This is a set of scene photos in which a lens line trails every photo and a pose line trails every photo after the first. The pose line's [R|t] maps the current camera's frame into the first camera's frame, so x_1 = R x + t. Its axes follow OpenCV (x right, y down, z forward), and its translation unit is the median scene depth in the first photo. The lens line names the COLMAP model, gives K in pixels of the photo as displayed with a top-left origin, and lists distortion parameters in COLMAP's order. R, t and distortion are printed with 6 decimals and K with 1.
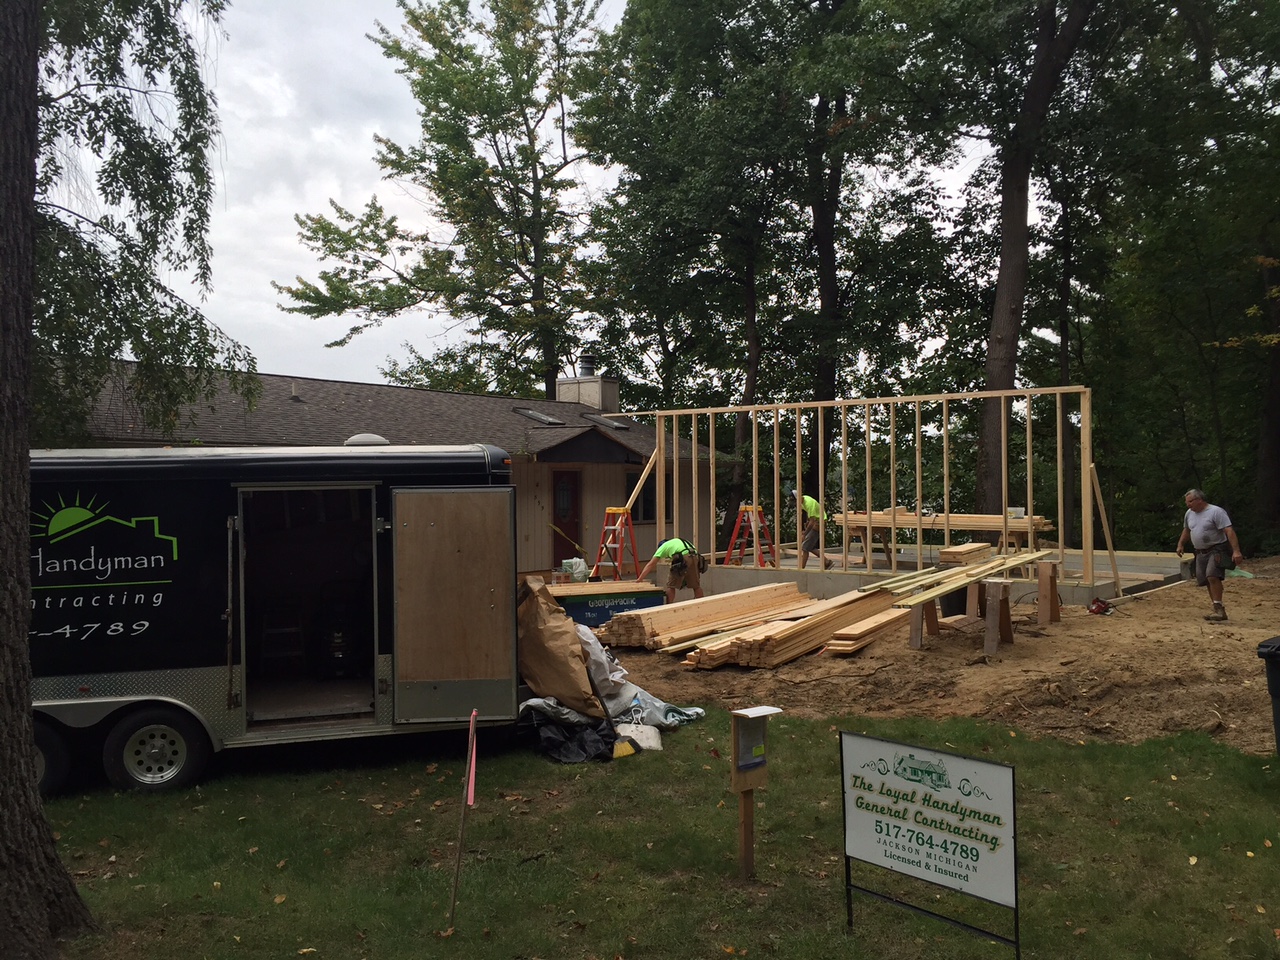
lens RADIAL K [[1062.4, 0, 643.3], [0, 1062.4, 475.4], [0, 0, 1]] dist [0.040807, -0.035000]
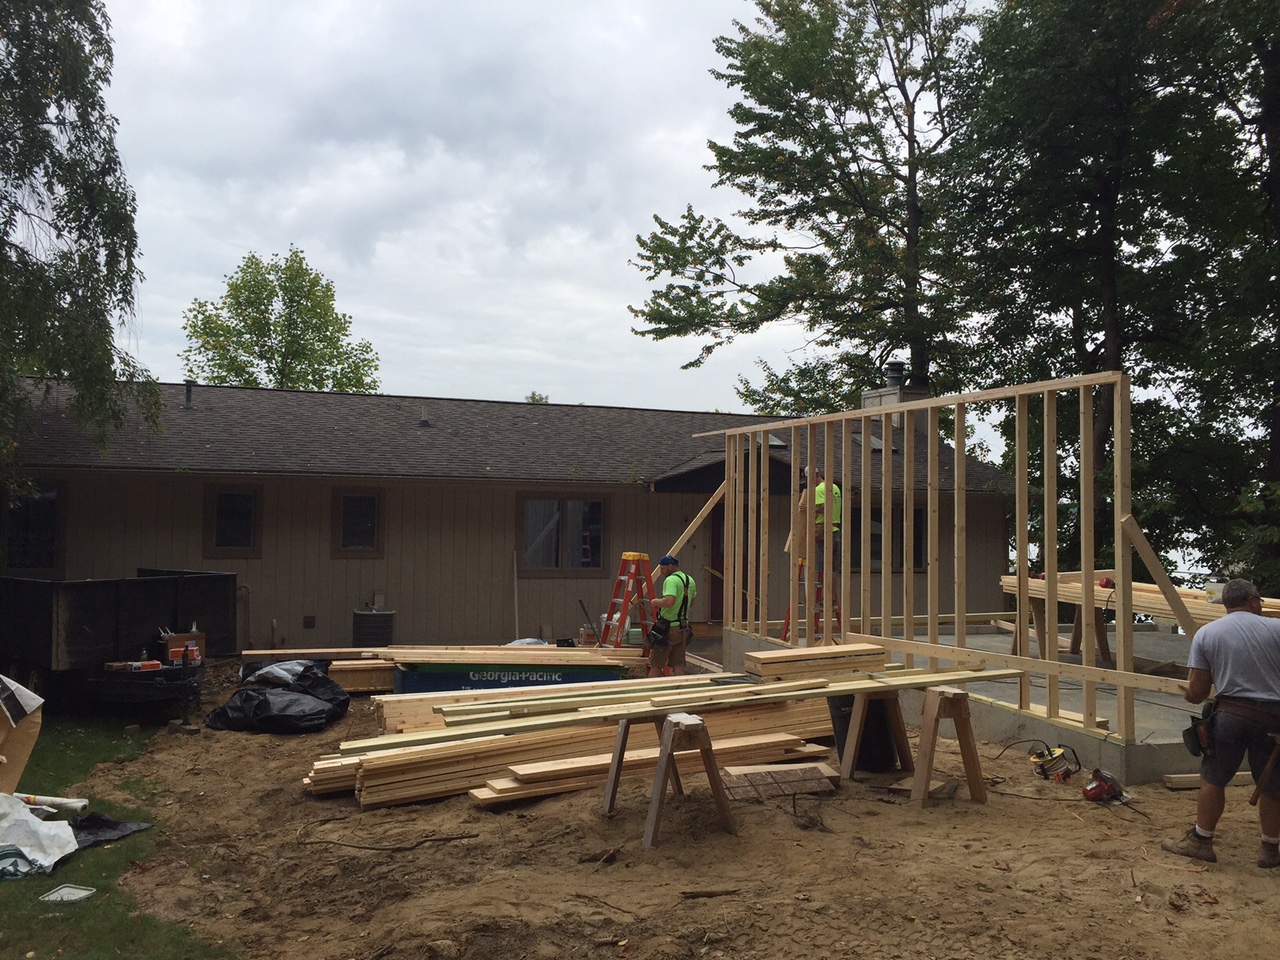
lens RADIAL K [[1062.4, 0, 647.8], [0, 1062.4, 480.2], [0, 0, 1]] dist [0.040807, -0.035000]
pose [[0.824036, 0.009486, -0.566458, 0.264688], [-0.018857, 0.999765, -0.010690, -0.009407], [0.566224, 0.019491, 0.824021, 0.221019]]
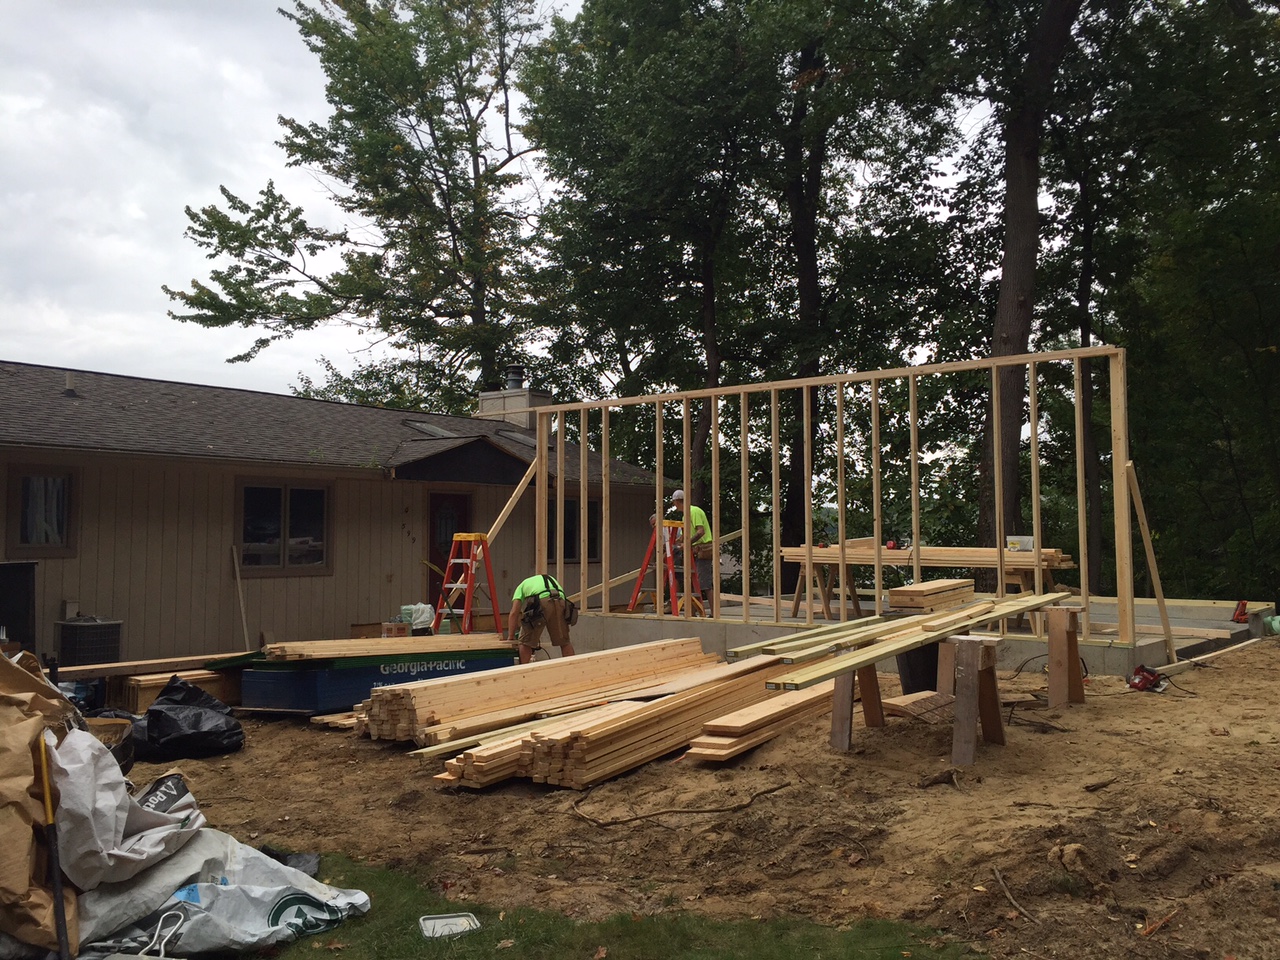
lens RADIAL K [[1062.4, 0, 640.3], [0, 1062.4, 475.0], [0, 0, 1]] dist [0.040807, -0.035000]
pose [[0.999760, 0.001854, -0.021826, 0.067181], [-0.002941, 0.998749, -0.049917, 0.016241], [0.021706, 0.049969, 0.998515, 0.169278]]
